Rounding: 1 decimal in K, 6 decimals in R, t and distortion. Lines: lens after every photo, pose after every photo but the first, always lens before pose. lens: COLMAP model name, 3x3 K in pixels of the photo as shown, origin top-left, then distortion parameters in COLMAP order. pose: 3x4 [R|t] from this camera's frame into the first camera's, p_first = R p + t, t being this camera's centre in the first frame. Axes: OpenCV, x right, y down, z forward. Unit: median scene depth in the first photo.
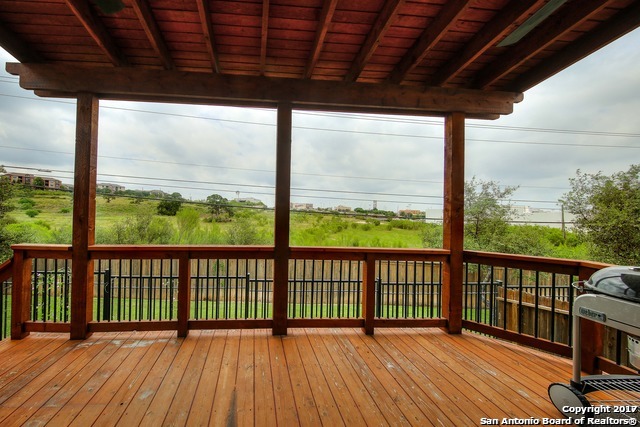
lens RADIAL K [[218.1, 0, 320.1], [0, 218.1, 211.2], [0, 0, 1]] dist [0.010974, -0.000062]
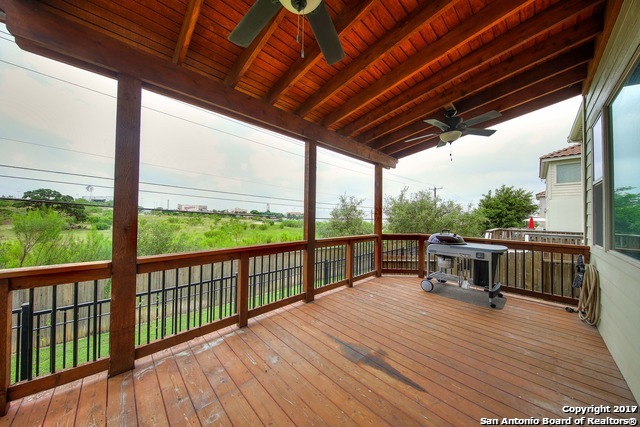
lens RADIAL K [[210.3, 0, 310.1], [0, 210.3, 214.0], [0, 0, 1]] dist [0.007271, -0.000043]
pose [[0.774006, -0.007890, 0.633129, -0.324196], [0.001777, 0.999945, 0.010289, -0.007225], [-0.633176, -0.006839, 0.773978, -0.018836]]
